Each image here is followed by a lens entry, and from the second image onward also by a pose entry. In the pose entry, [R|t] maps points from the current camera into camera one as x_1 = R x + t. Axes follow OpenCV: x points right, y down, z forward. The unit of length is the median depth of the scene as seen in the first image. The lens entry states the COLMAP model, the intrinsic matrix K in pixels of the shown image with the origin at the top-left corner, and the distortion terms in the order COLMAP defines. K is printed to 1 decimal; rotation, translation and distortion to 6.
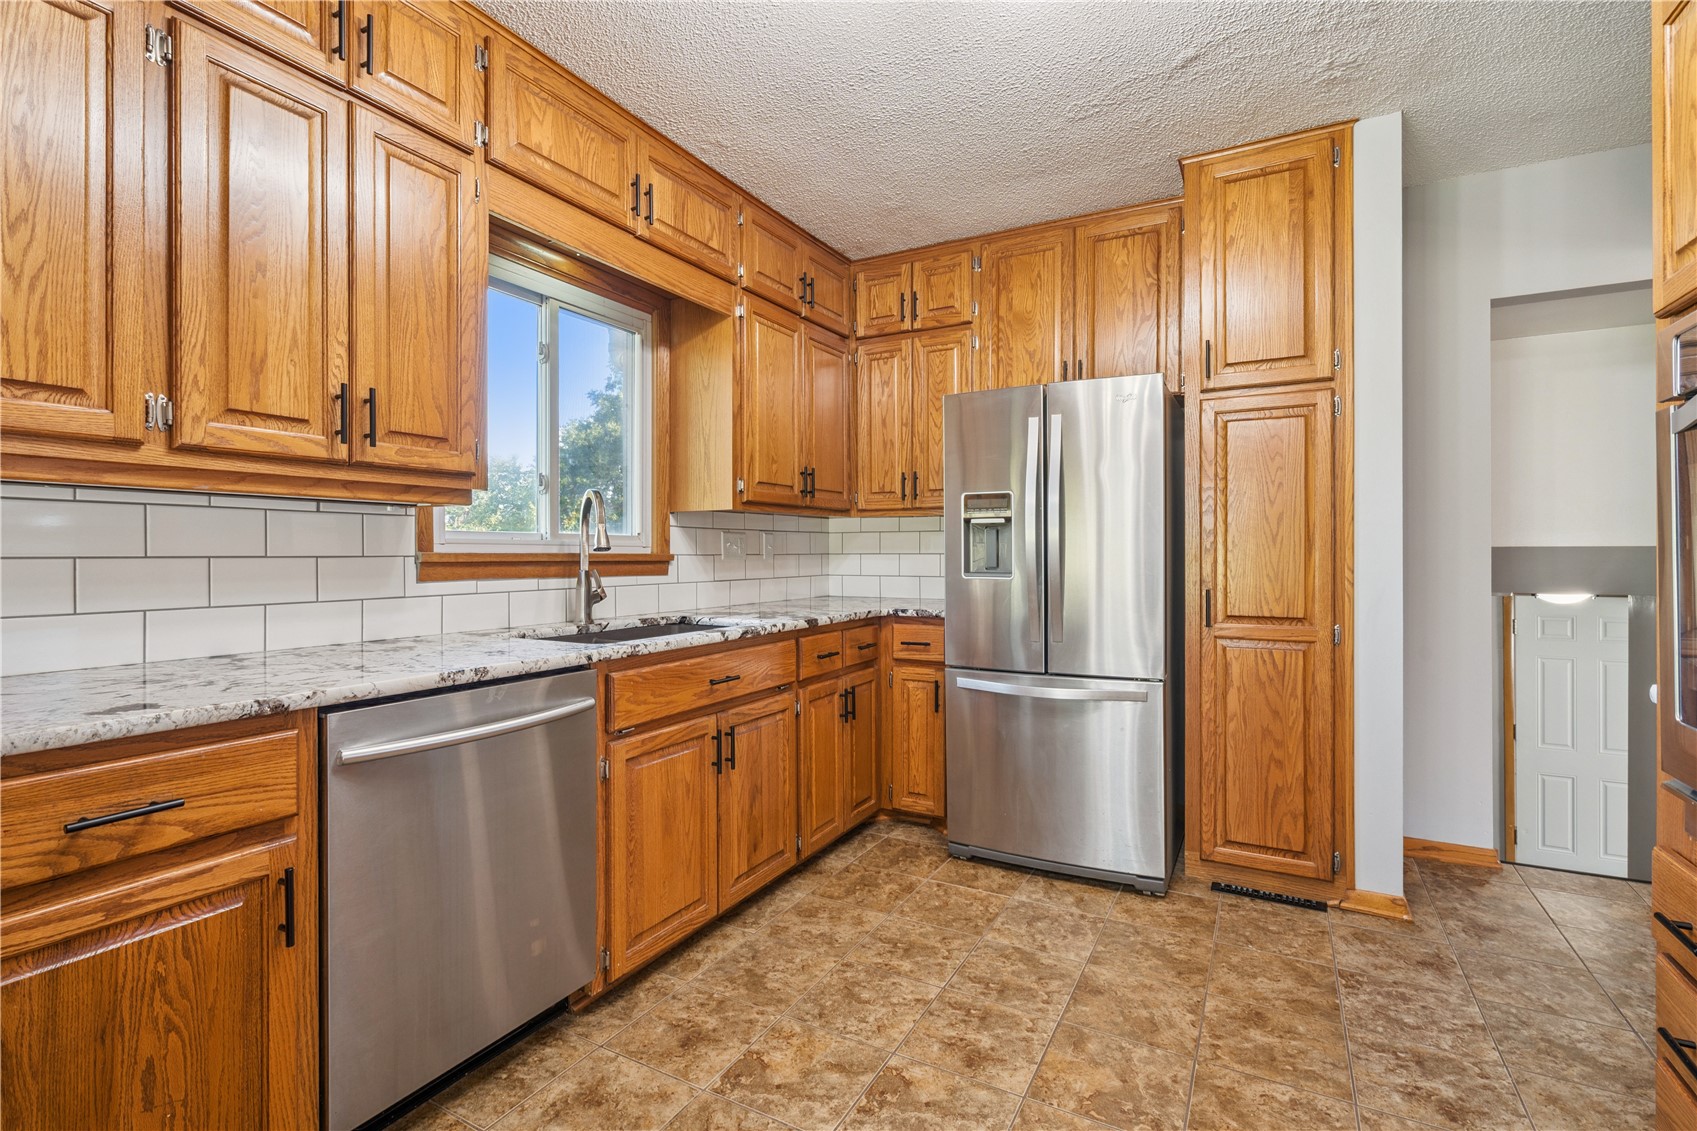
lens RADIAL K [[776.0, 0, 848.4], [0, 776.0, 548.5], [0, 0, 1]] dist [-0.000471, -0.000563]
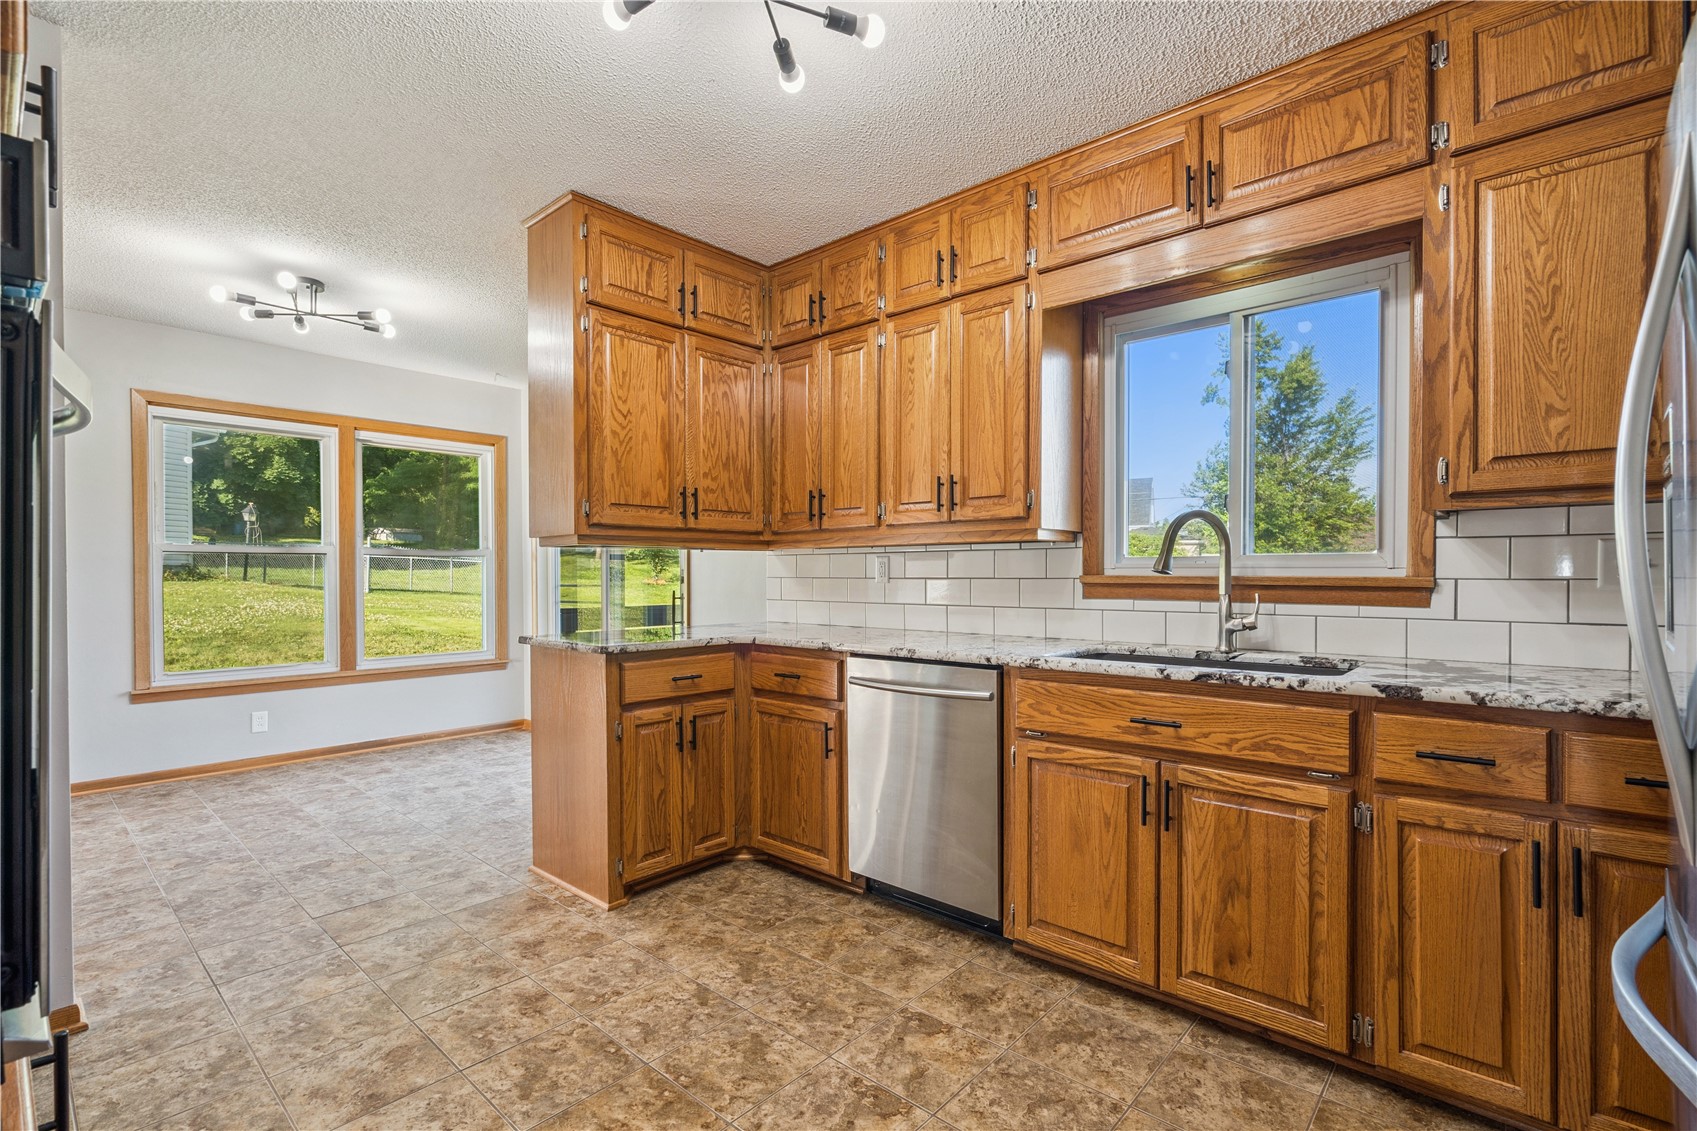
lens RADIAL K [[776.0, 0, 858.9], [0, 776.0, 578.4], [0, 0, 1]] dist [-0.000471, -0.000563]
pose [[-0.213884, 0.005094, -0.976846, 0.778724], [0.006290, 0.999973, 0.003837, 0.002442], [0.976839, -0.005324, -0.213911, 0.884013]]
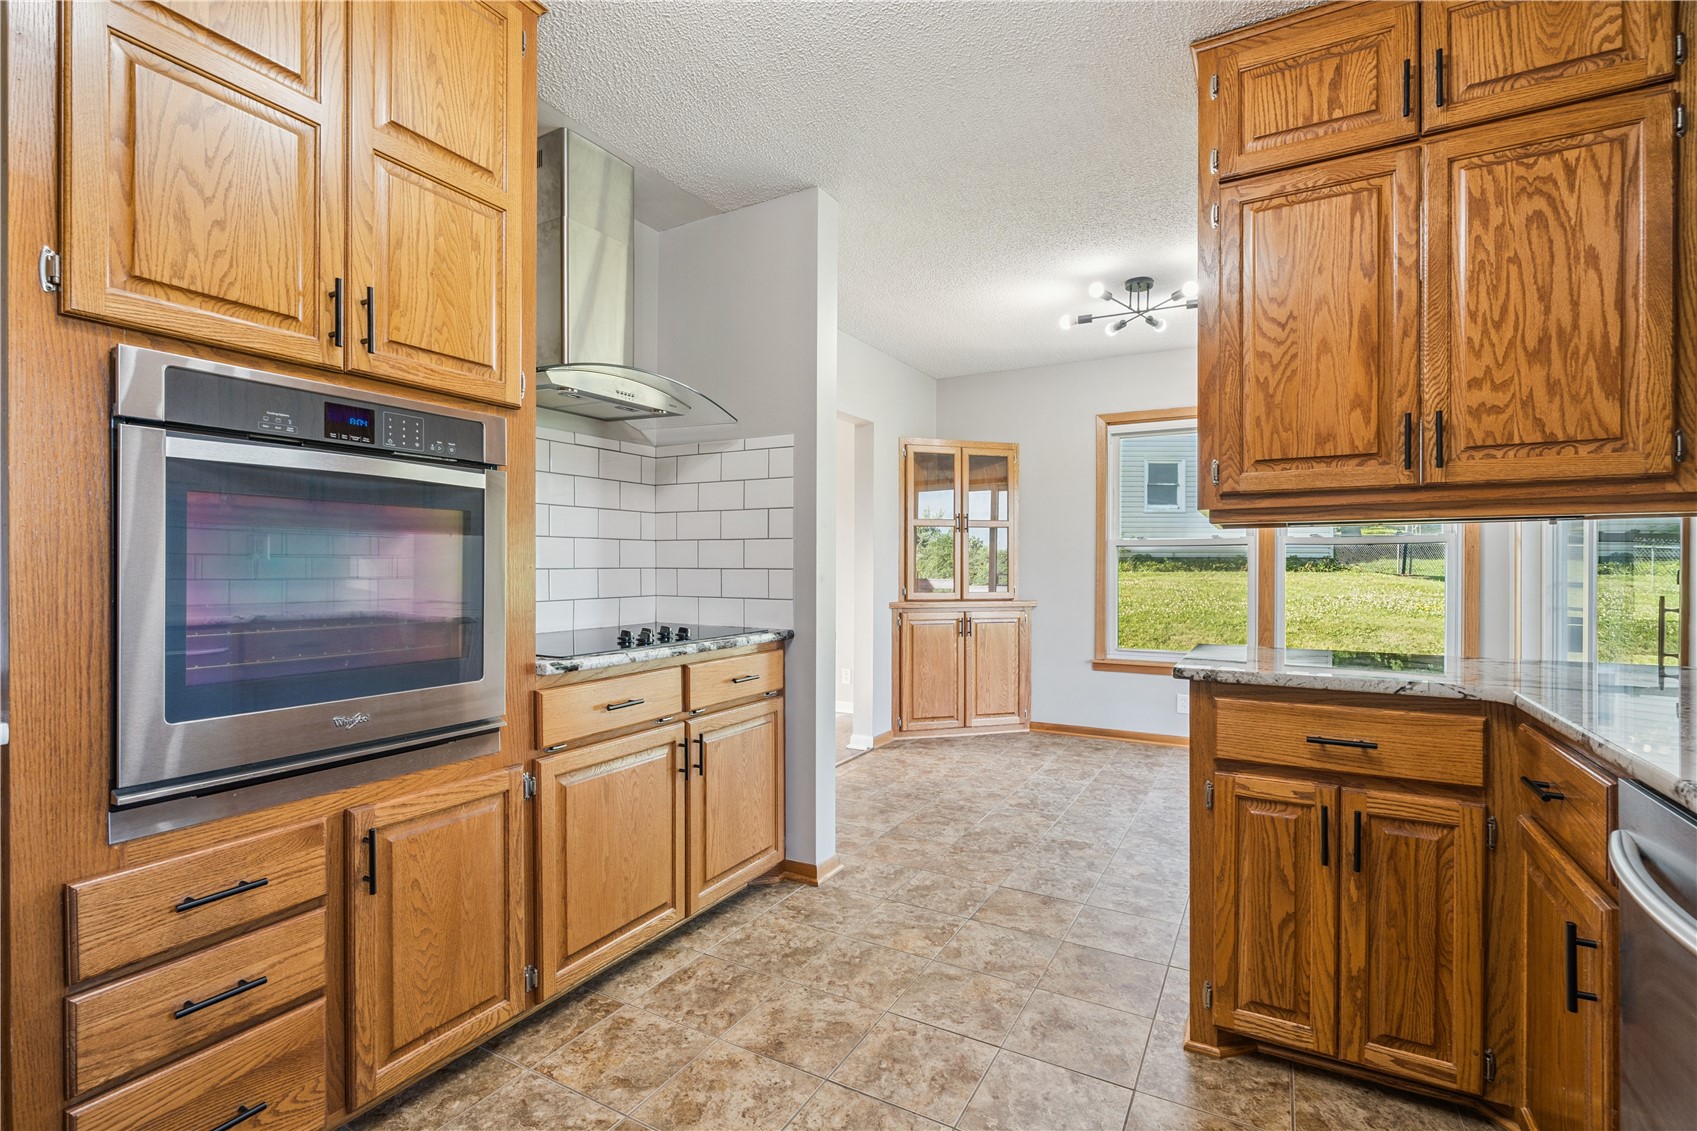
lens RADIAL K [[776.0, 0, 853.4], [0, 776.0, 566.8], [0, 0, 1]] dist [-0.000471, -0.000563]
pose [[-0.999986, -0.002131, 0.004925, 0.047303], [-0.002151, 0.999990, -0.004036, 0.003994], [-0.004916, -0.004047, -0.999980, 1.084848]]
